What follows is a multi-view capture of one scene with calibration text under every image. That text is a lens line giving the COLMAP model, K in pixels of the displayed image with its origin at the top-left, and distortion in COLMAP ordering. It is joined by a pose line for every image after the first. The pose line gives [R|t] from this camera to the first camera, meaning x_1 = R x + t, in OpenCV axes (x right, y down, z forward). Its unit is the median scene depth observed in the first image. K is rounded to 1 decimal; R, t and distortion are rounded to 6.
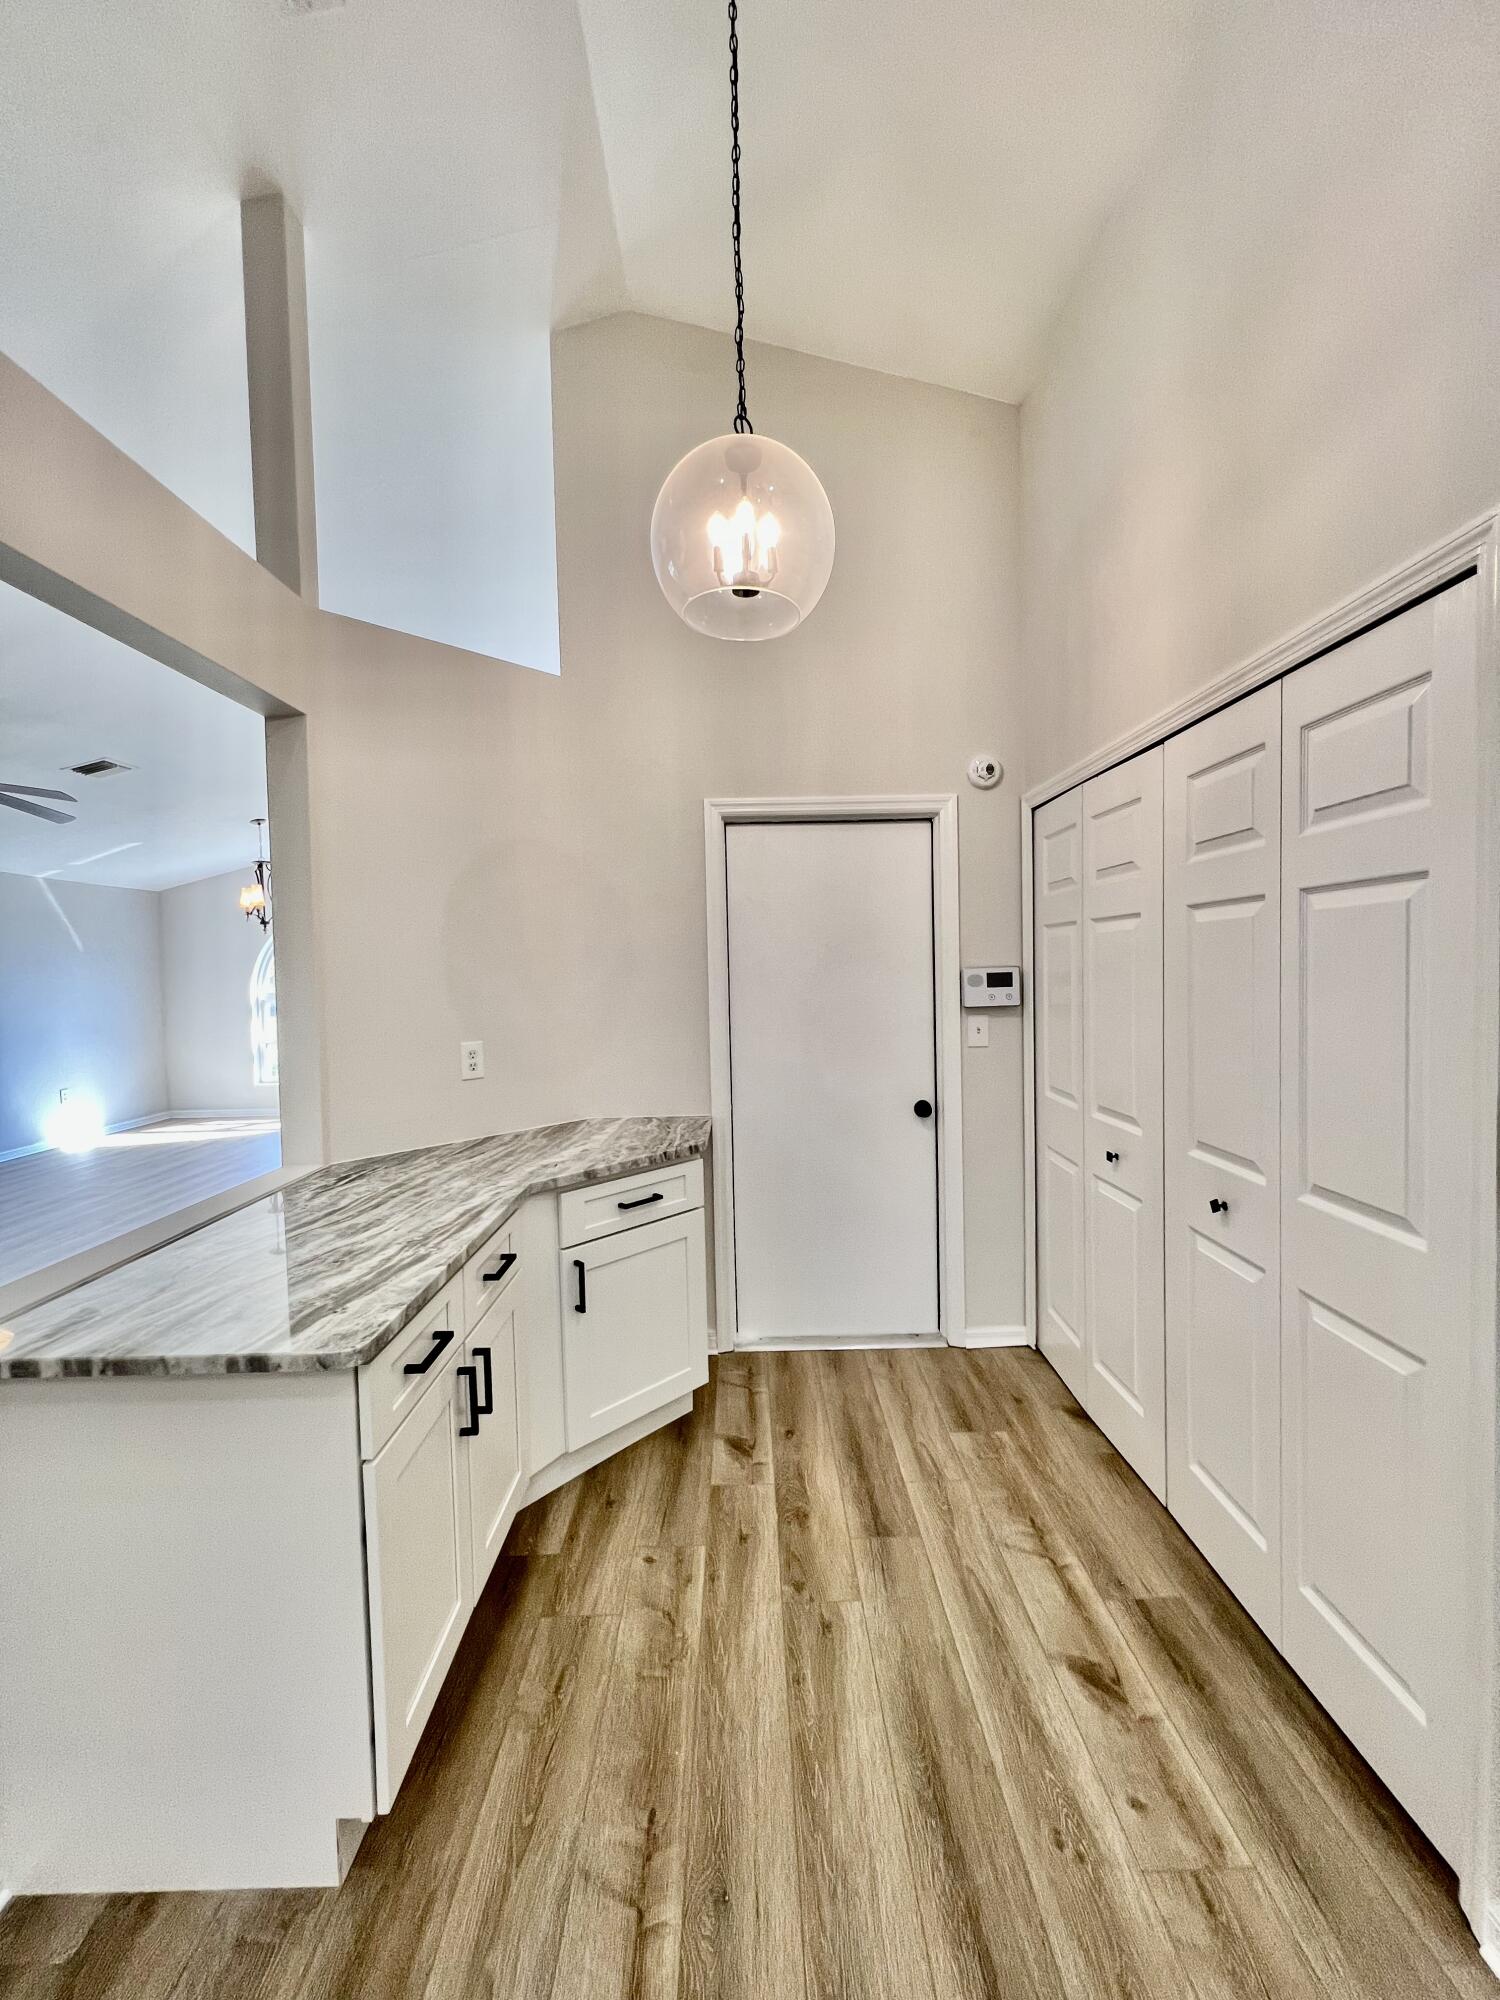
lens RADIAL K [[799.6, 0, 754.9], [0, 799.6, 996.6], [0, 0, 1]] dist [-0.001516, 0.000076]
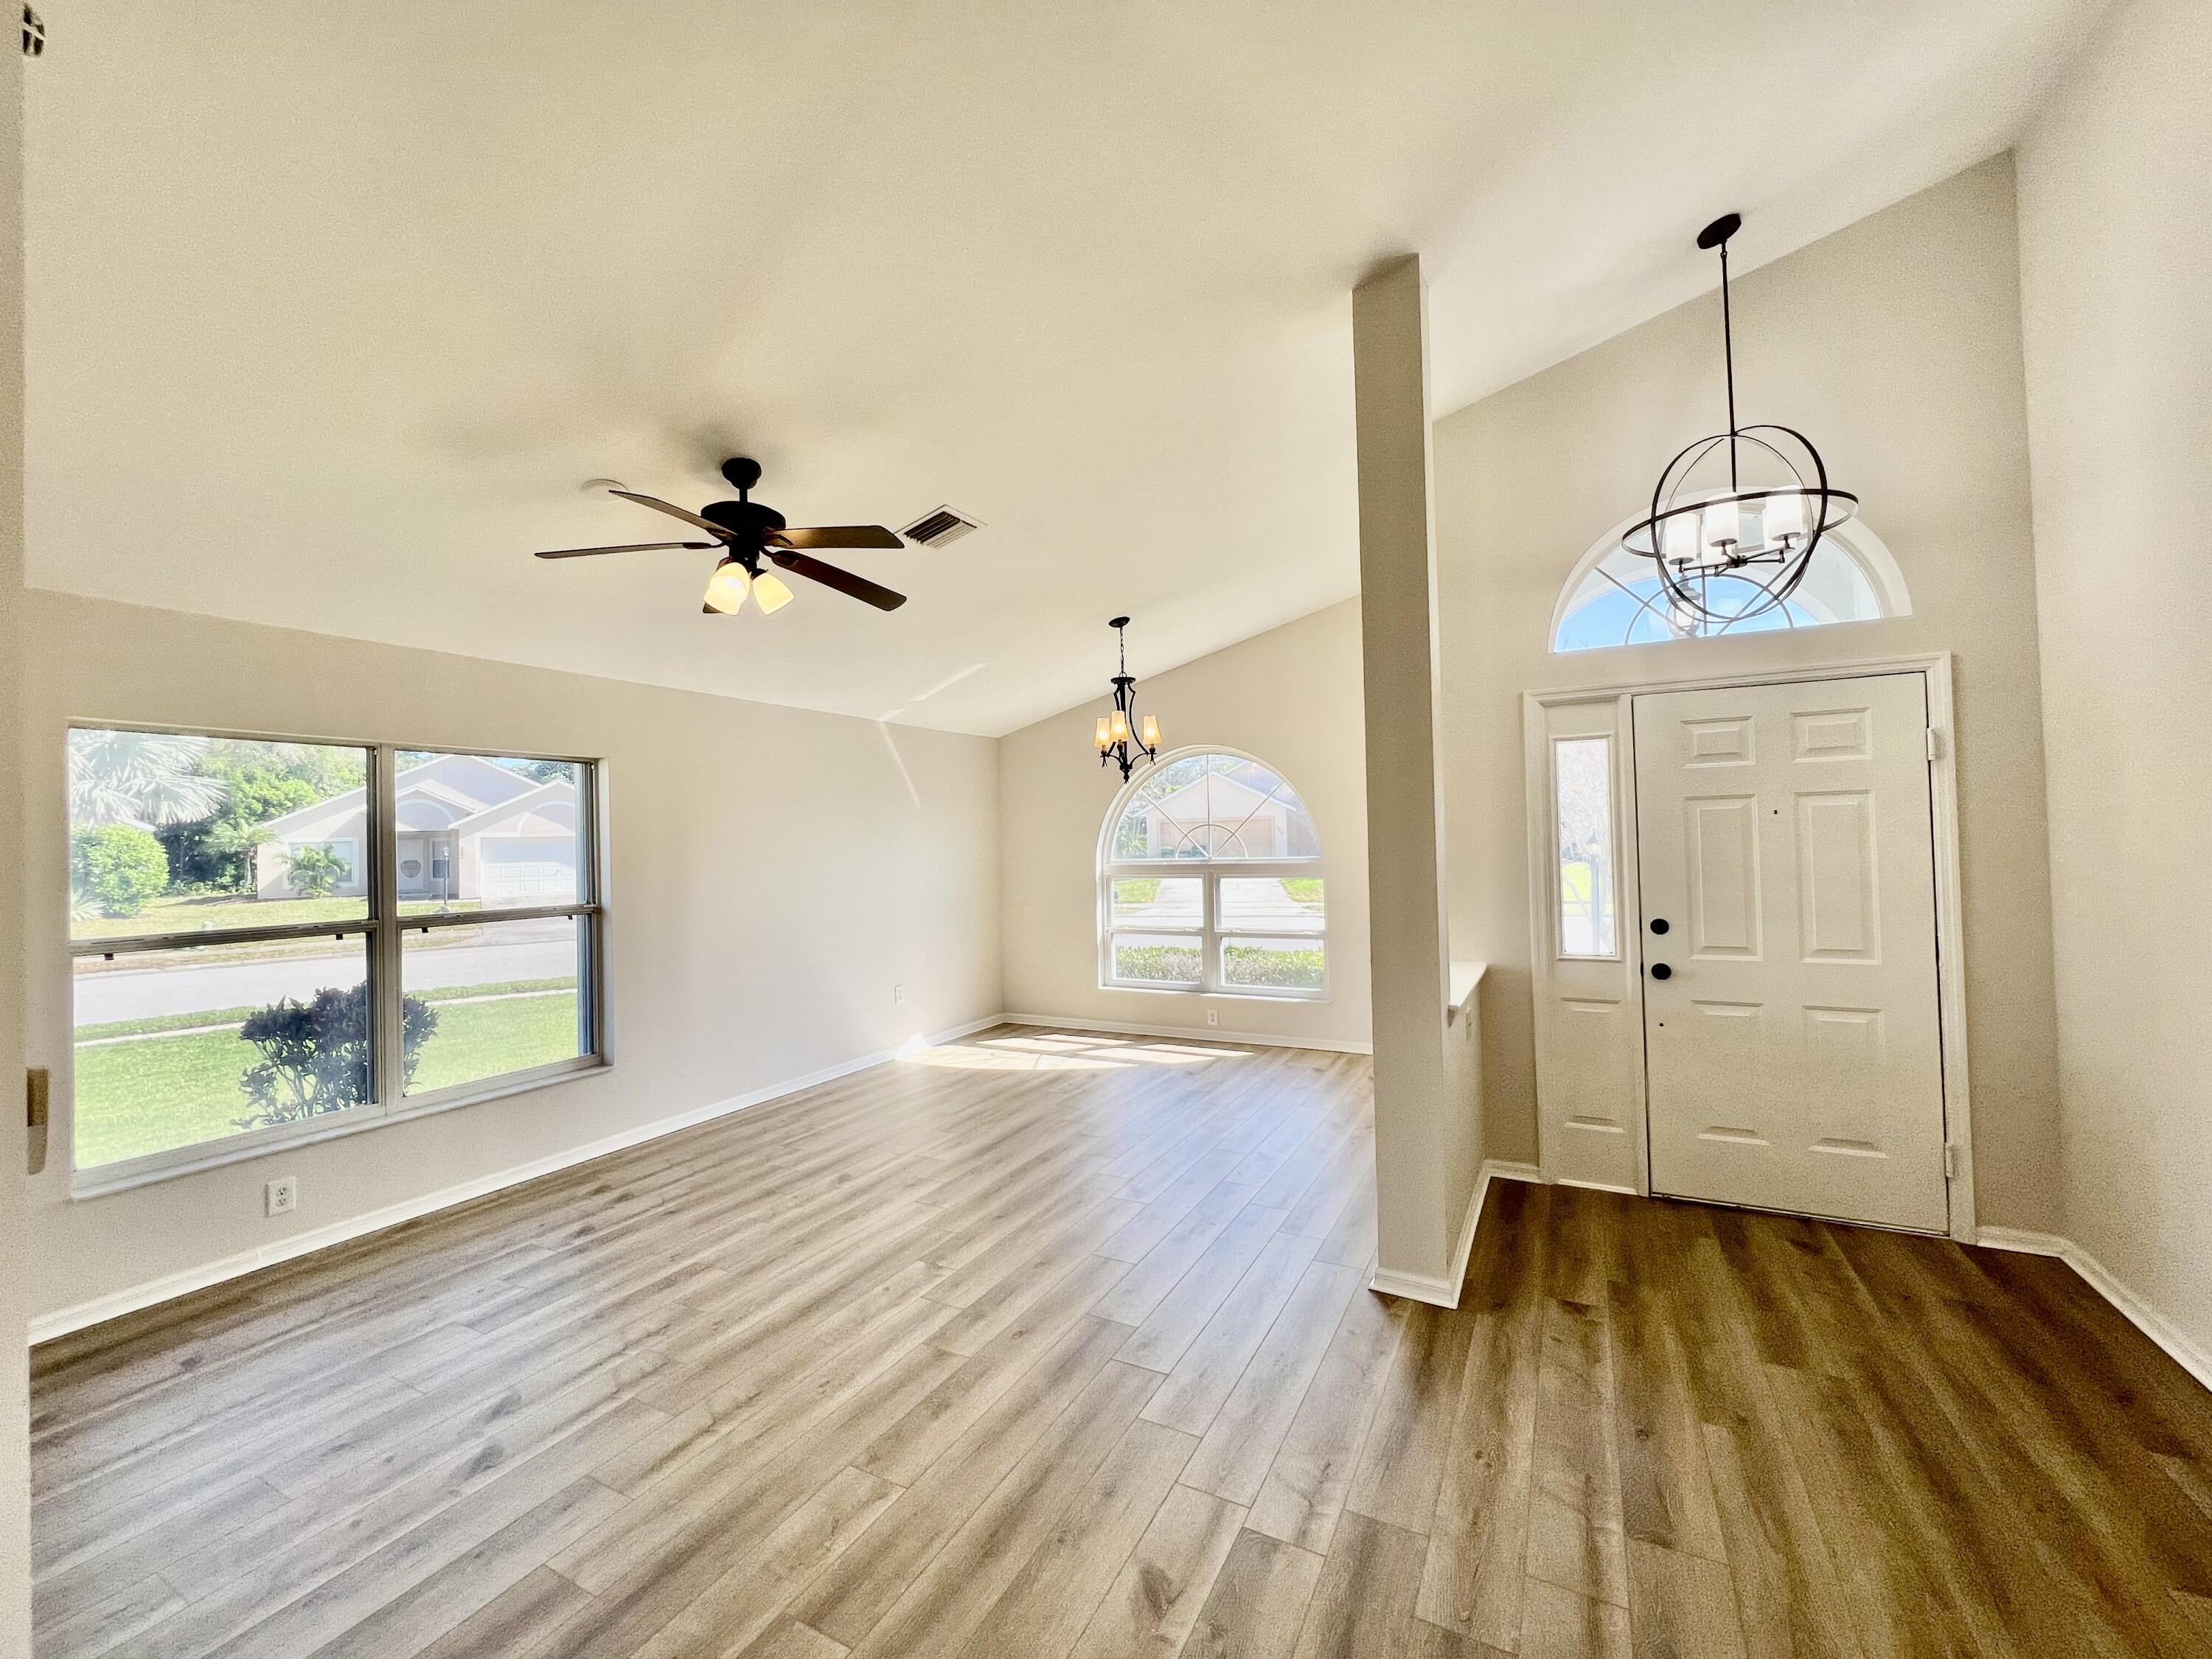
lens RADIAL K [[889.5, 0, 1103.3], [0, 889.5, 823.7], [0, 0, 1]] dist [0.000103, -0.000011]
pose [[0.872408, -0.009274, -0.488690, -0.732315], [-0.012007, 0.999112, -0.040395, -0.033308], [0.488631, 0.041109, 0.871522, 0.925766]]
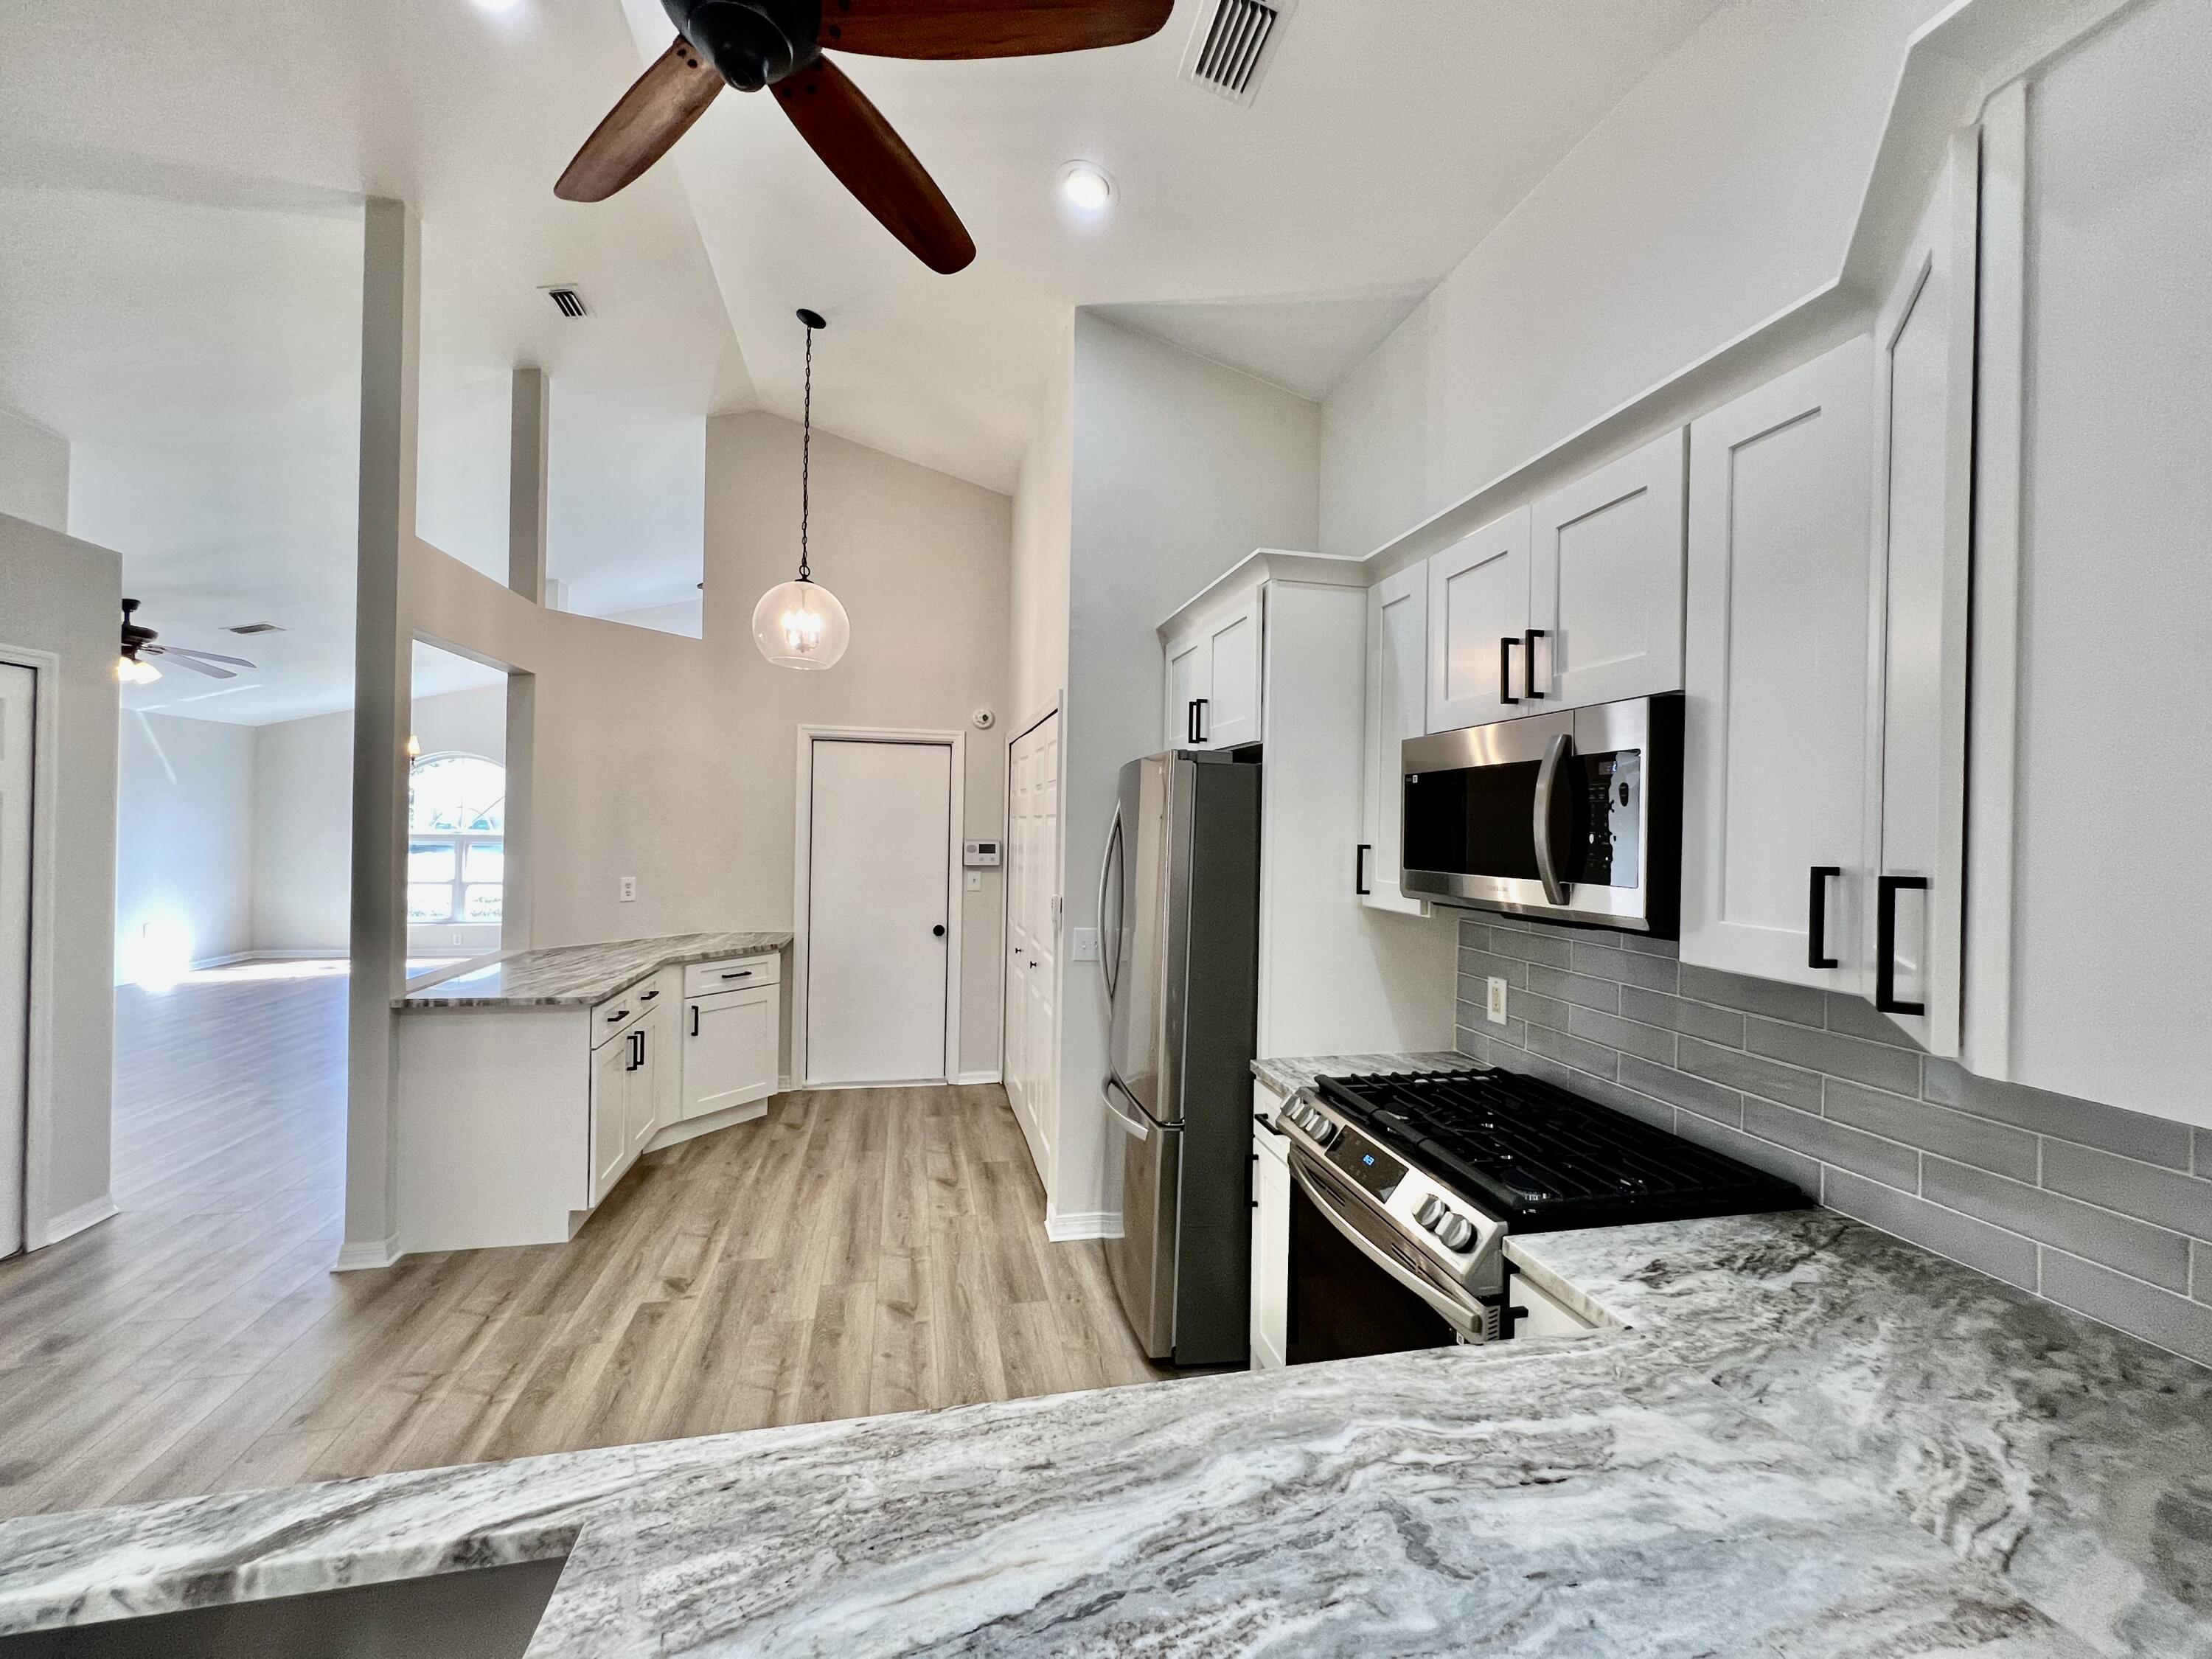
lens RADIAL K [[889.5, 0, 1103.3], [0, 889.5, 823.7], [0, 0, 1]] dist [0.000103, -0.000011]
pose [[0.979150, 0.040704, 0.199021, 0.216935], [-0.033170, 0.998607, -0.041044, -0.007842], [-0.200414, 0.033587, 0.979135, -0.949982]]
